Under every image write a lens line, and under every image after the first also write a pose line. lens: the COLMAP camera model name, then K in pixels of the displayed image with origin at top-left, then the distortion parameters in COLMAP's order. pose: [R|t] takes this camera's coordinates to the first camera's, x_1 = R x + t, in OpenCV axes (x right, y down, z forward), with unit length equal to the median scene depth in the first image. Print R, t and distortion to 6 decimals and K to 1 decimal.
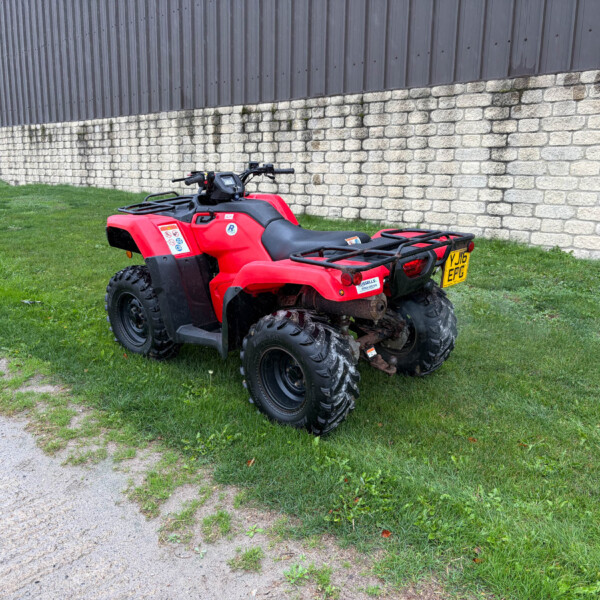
lens RADIAL K [[599.7, 0, 301.7], [0, 599.7, 298.9], [0, 0, 1]] dist [-0.004521, -0.002697]
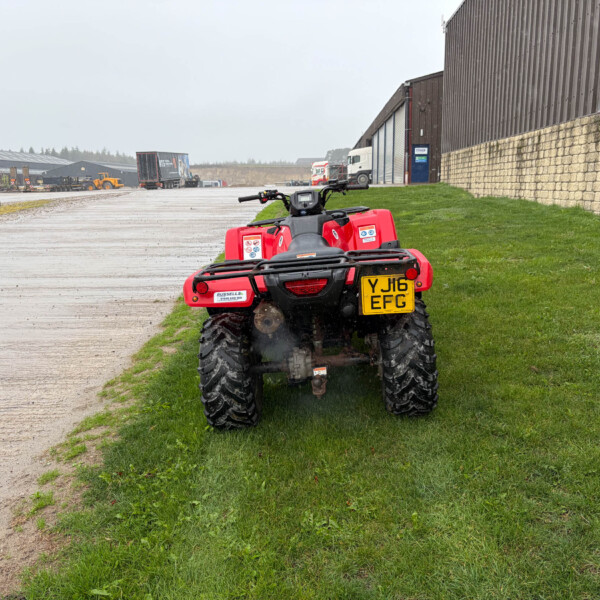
lens RADIAL K [[599.7, 0, 301.7], [0, 599.7, 298.9], [0, 0, 1]] dist [-0.004521, -0.002697]
pose [[0.640630, 0.115748, -0.759075, 0.227256], [-0.129557, 0.990694, 0.041726, -0.018122], [0.756841, 0.071612, 0.649664, 0.091588]]
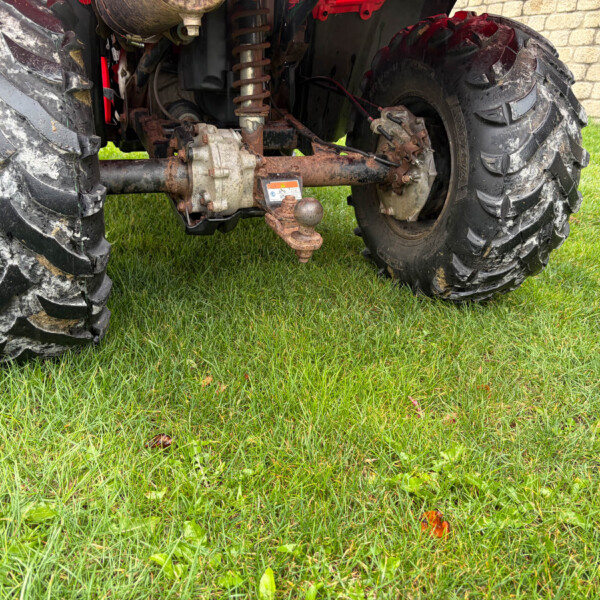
lens RADIAL K [[599.7, 0, 301.7], [0, 599.7, 298.9], [0, 0, 1]] dist [-0.004521, -0.002697]
pose [[0.909435, 0.216393, -0.355109, 0.073264], [-0.182960, 0.975063, 0.125613, 0.028907], [0.373436, -0.049266, 0.926347, 0.184419]]
